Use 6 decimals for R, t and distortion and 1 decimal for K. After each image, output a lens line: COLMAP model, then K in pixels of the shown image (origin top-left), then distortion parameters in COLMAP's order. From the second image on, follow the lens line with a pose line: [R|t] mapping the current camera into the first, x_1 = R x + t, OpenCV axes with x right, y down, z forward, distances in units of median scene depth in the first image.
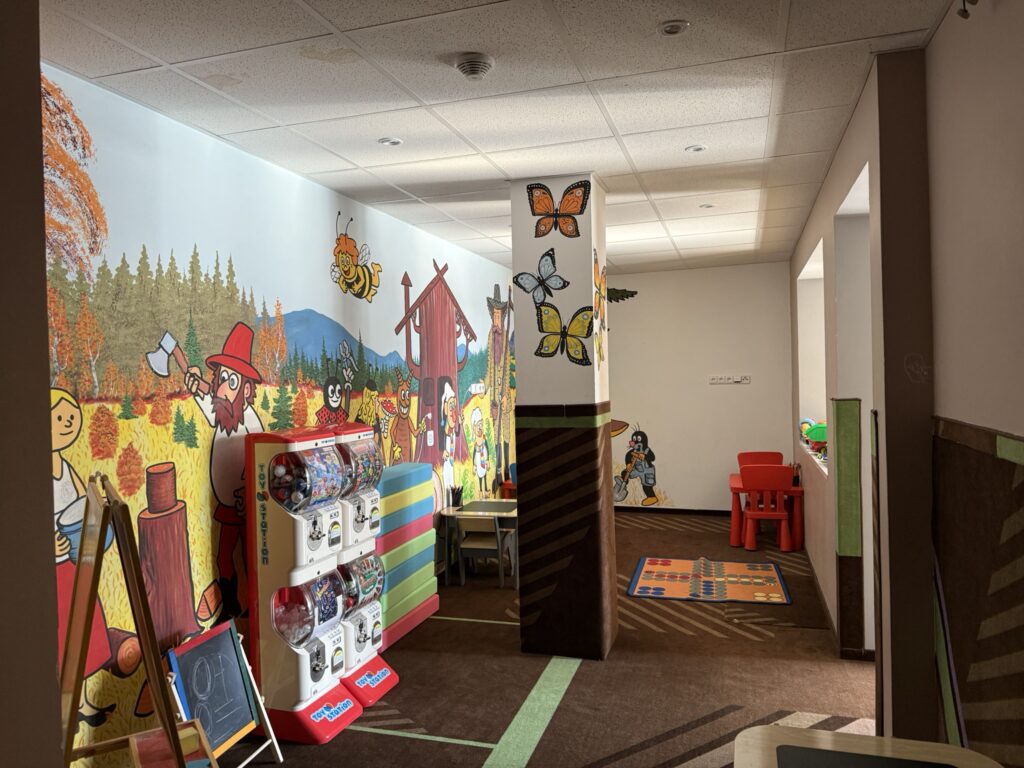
lens RADIAL K [[712.7, 0, 508.4], [0, 712.7, 383.1], [0, 0, 1]] dist [0.169517, -0.313694]
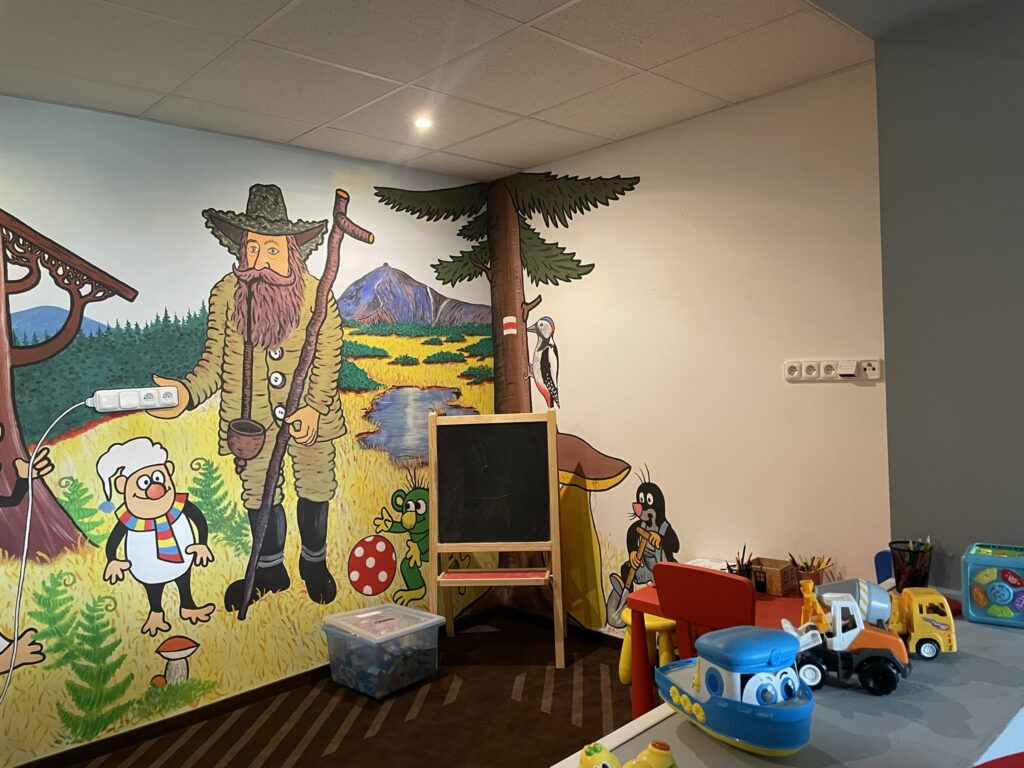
lens RADIAL K [[771.0, 0, 512.1], [0, 771.0, 378.4], [0, 0, 1]] dist [0.083629, -0.113293]
pose [[0.880279, -0.003593, -0.474443, 0.682860], [0.013459, 0.999758, 0.017401, -0.019041], [0.474266, -0.021703, 0.880114, 1.054004]]
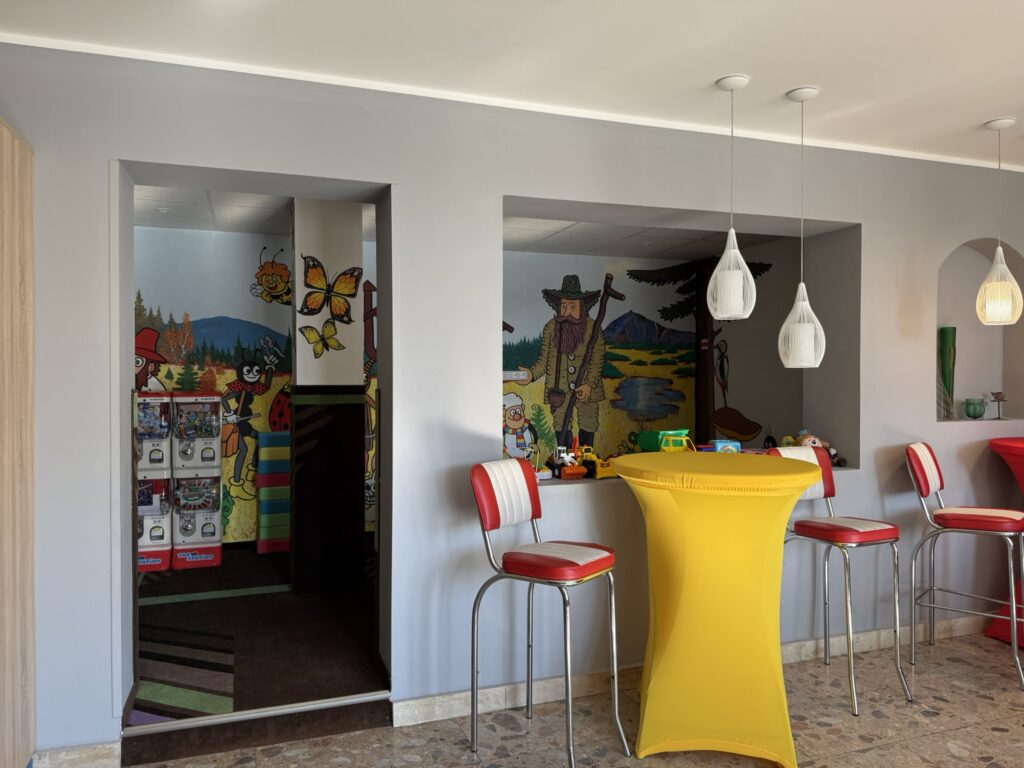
lens RADIAL K [[708.3, 0, 509.2], [0, 708.3, 382.9], [0, 0, 1]] dist [0.179783, -0.420855]
pose [[0.609879, 0.035438, -0.791702, 1.295490], [-0.023676, 0.999369, 0.026494, -0.015876], [0.792141, 0.002586, 0.610333, 0.541651]]
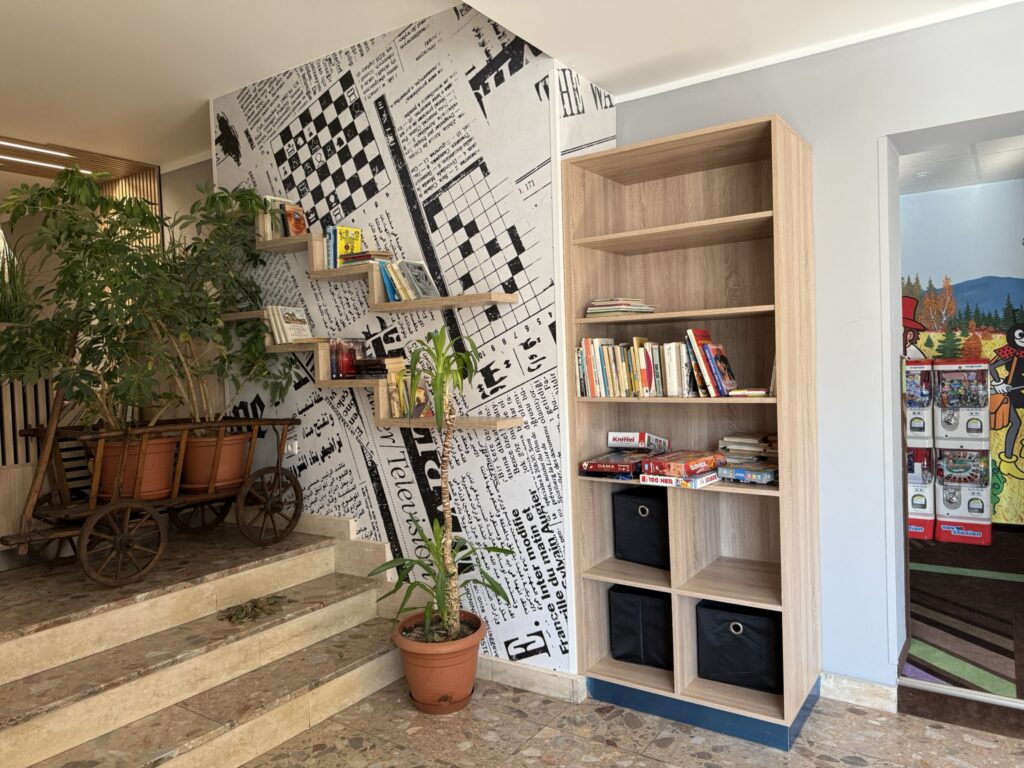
lens RADIAL K [[722.0, 0, 507.2], [0, 722.0, 382.5], [0, 0, 1]] dist [0.037475, -0.047902]
pose [[-0.287555, 0.067900, -0.955354, 1.340054], [0.034984, 0.997563, 0.060370, -0.014211], [0.957125, -0.016063, -0.289230, 0.503528]]
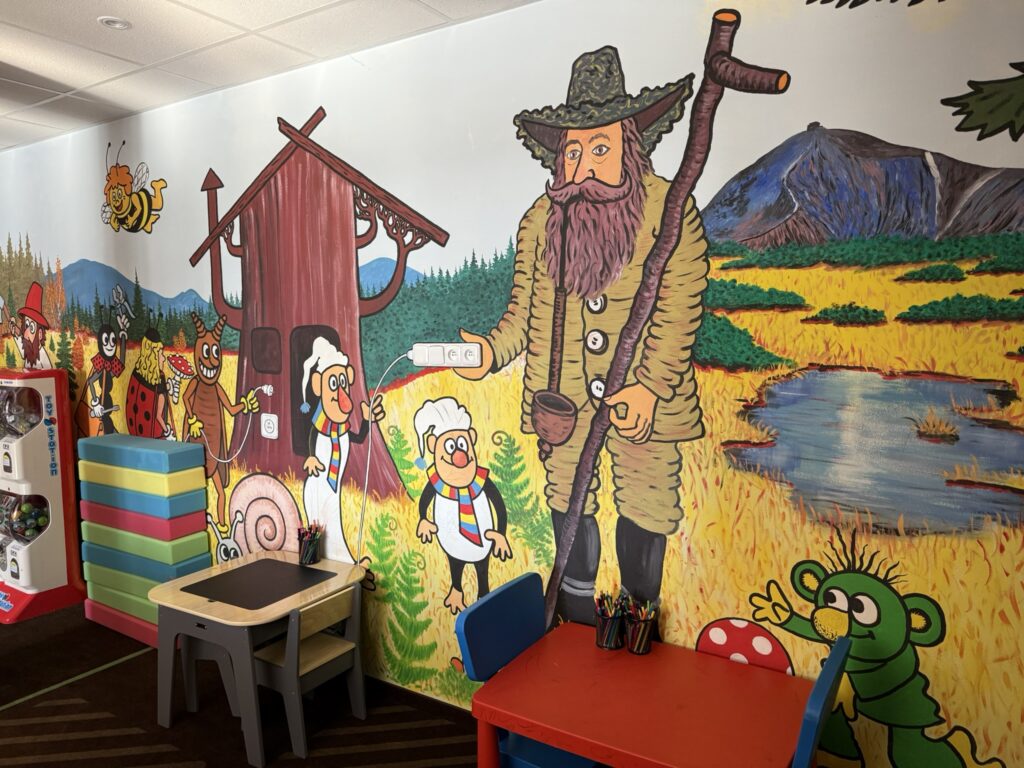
lens RADIAL K [[712.7, 0, 508.4], [0, 712.7, 383.1], [0, 0, 1]] dist [0.169517, -0.313694]
pose [[-0.251648, 0.105911, -0.962006, 0.590523], [0.003461, 0.994086, 0.108538, -0.036054], [0.967813, 0.023984, -0.250526, 1.836223]]
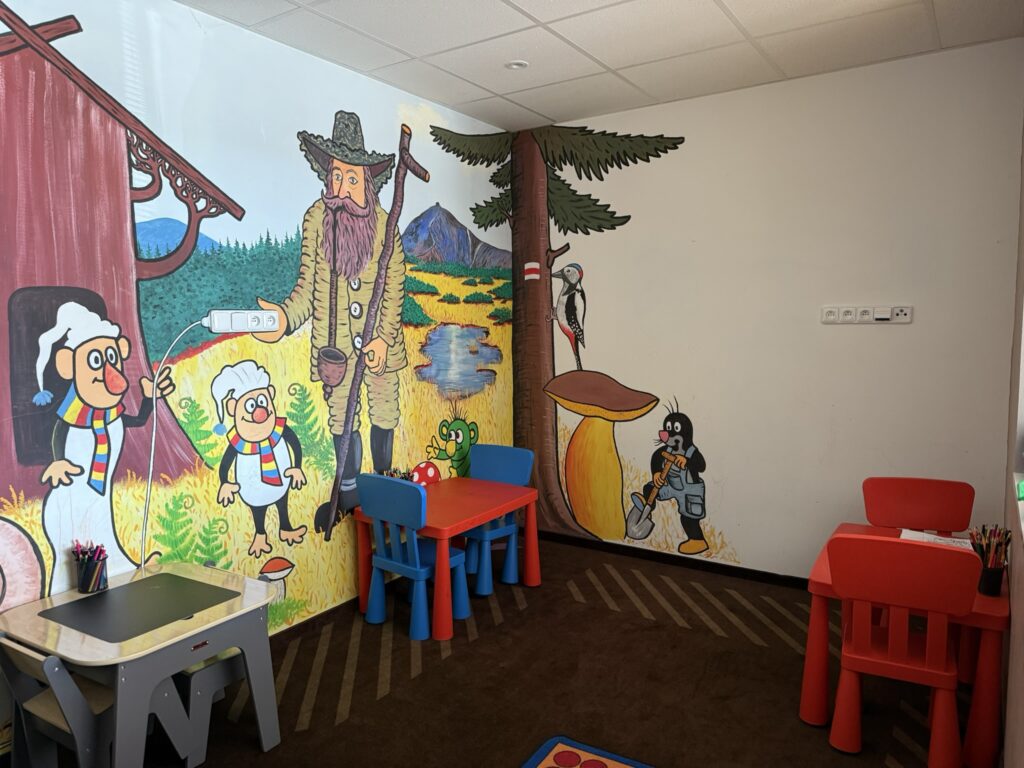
lens RADIAL K [[712.7, 0, 508.4], [0, 712.7, 383.1], [0, 0, 1]] dist [0.169517, -0.313694]
pose [[0.963918, 0.038504, -0.263400, 0.403262], [-0.017973, 0.996639, 0.079918, 0.011155], [0.265592, -0.072300, 0.961371, 0.932528]]
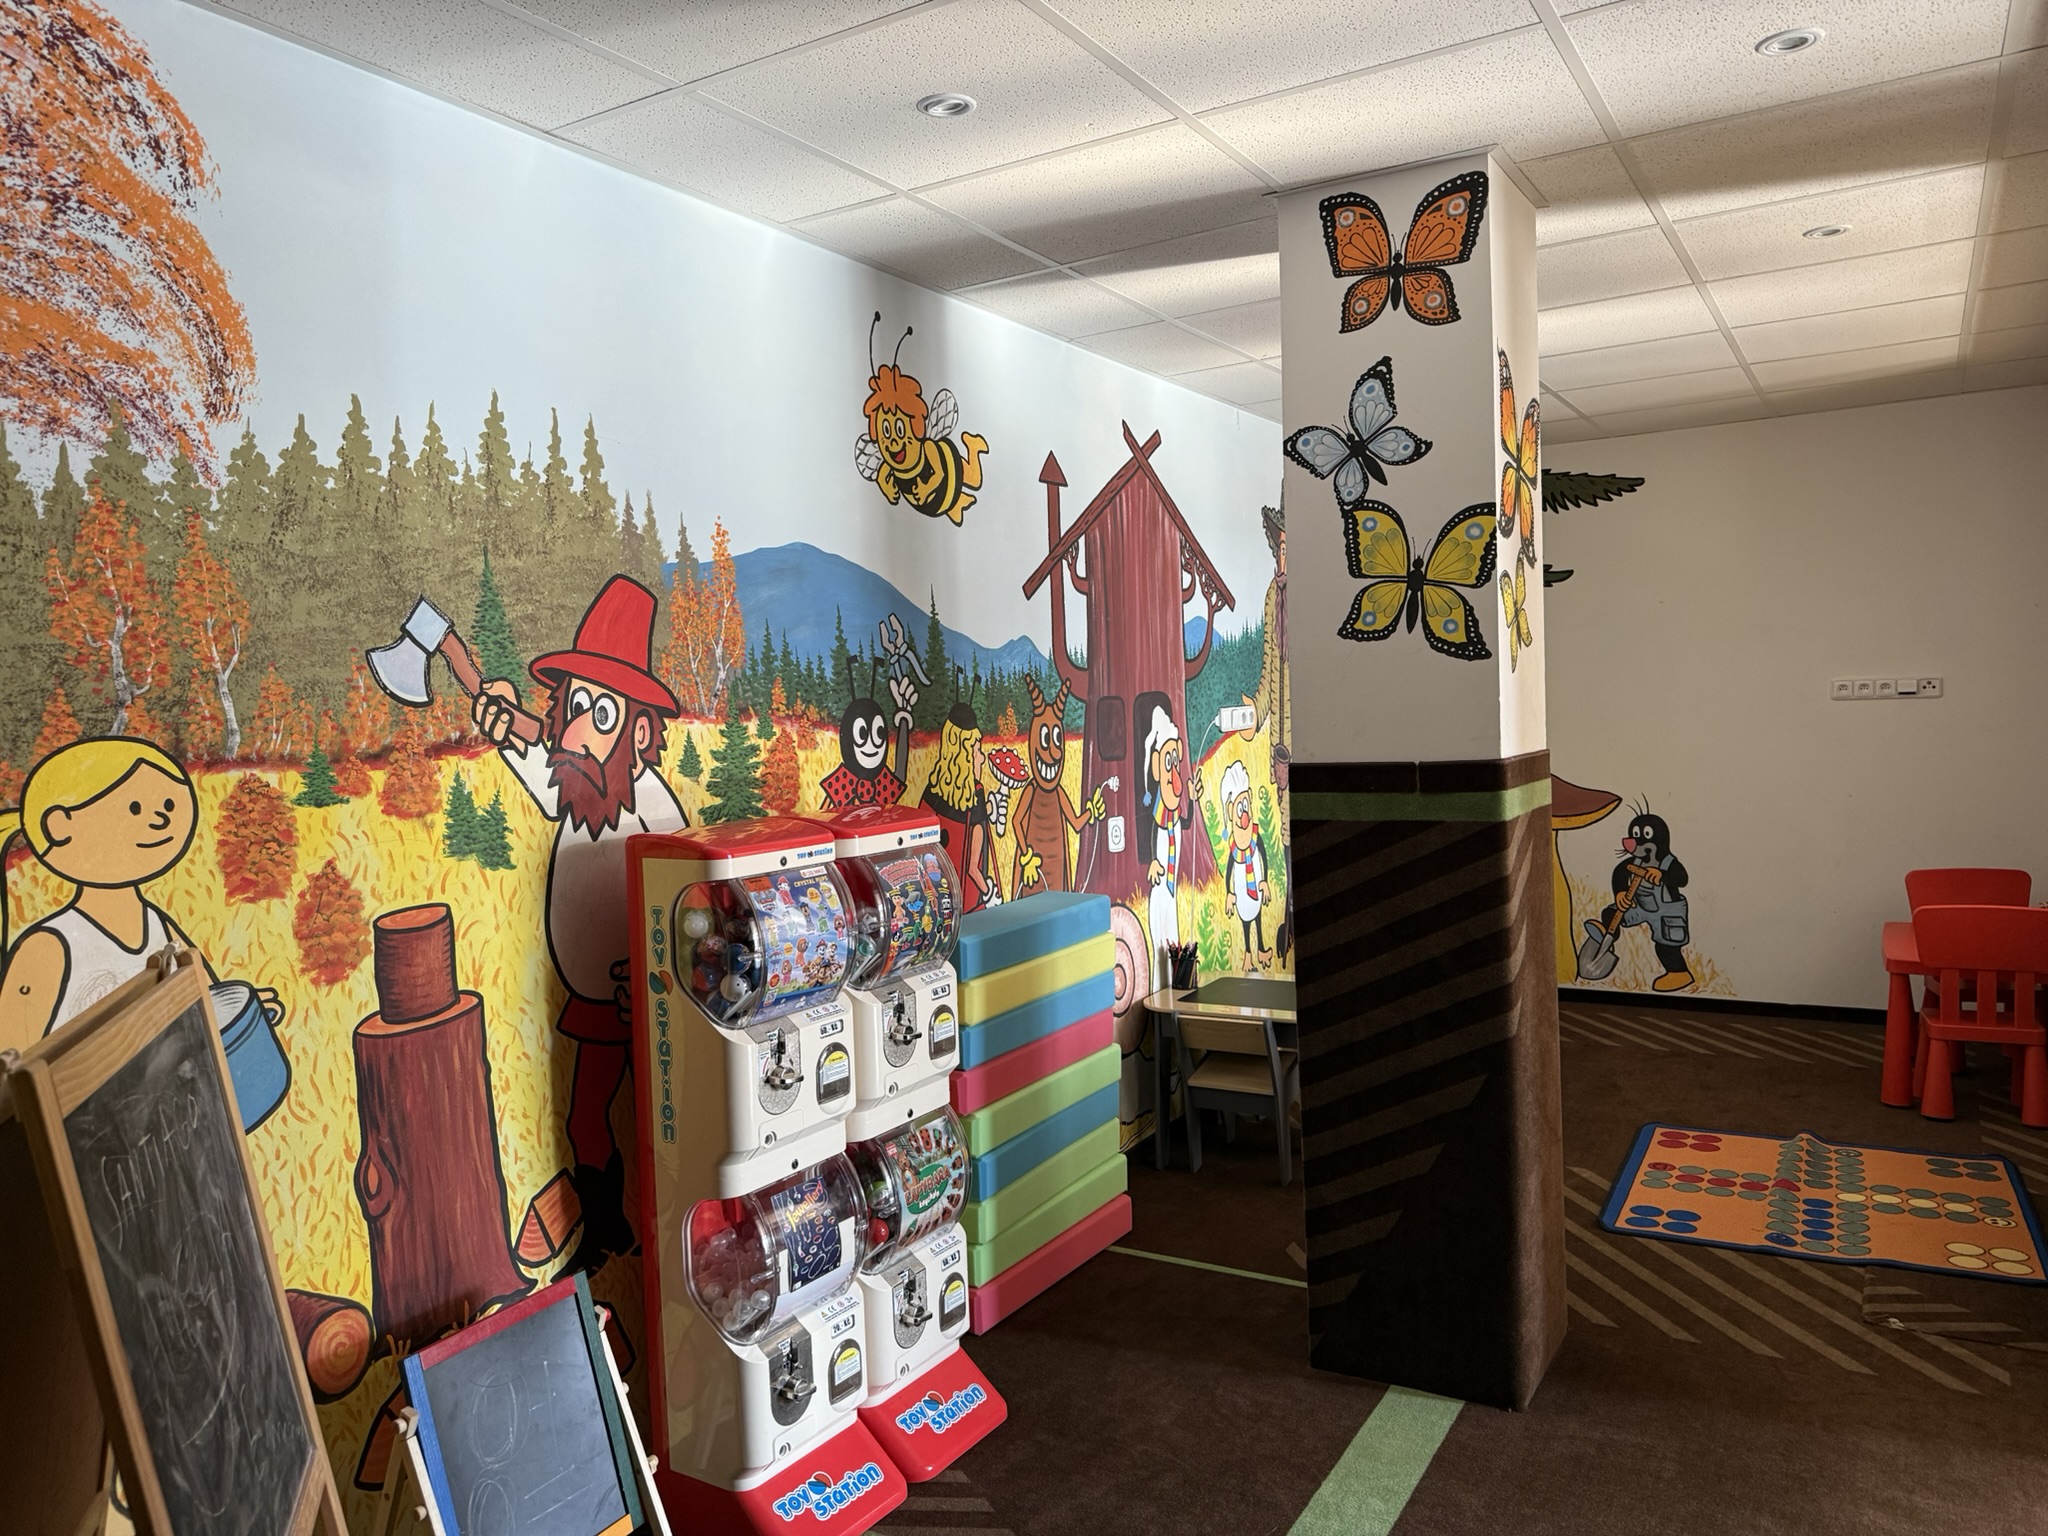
lens RADIAL K [[1425.5, 0, 1016.7], [0, 1425.5, 766.2], [0, 0, 1]] dist [0.169517, -0.313694]
pose [[0.971555, -0.002212, -0.236803, 0.052926], [0.012634, 0.999016, 0.042506, -0.003615], [0.236476, -0.044289, 0.970627, 0.185773]]
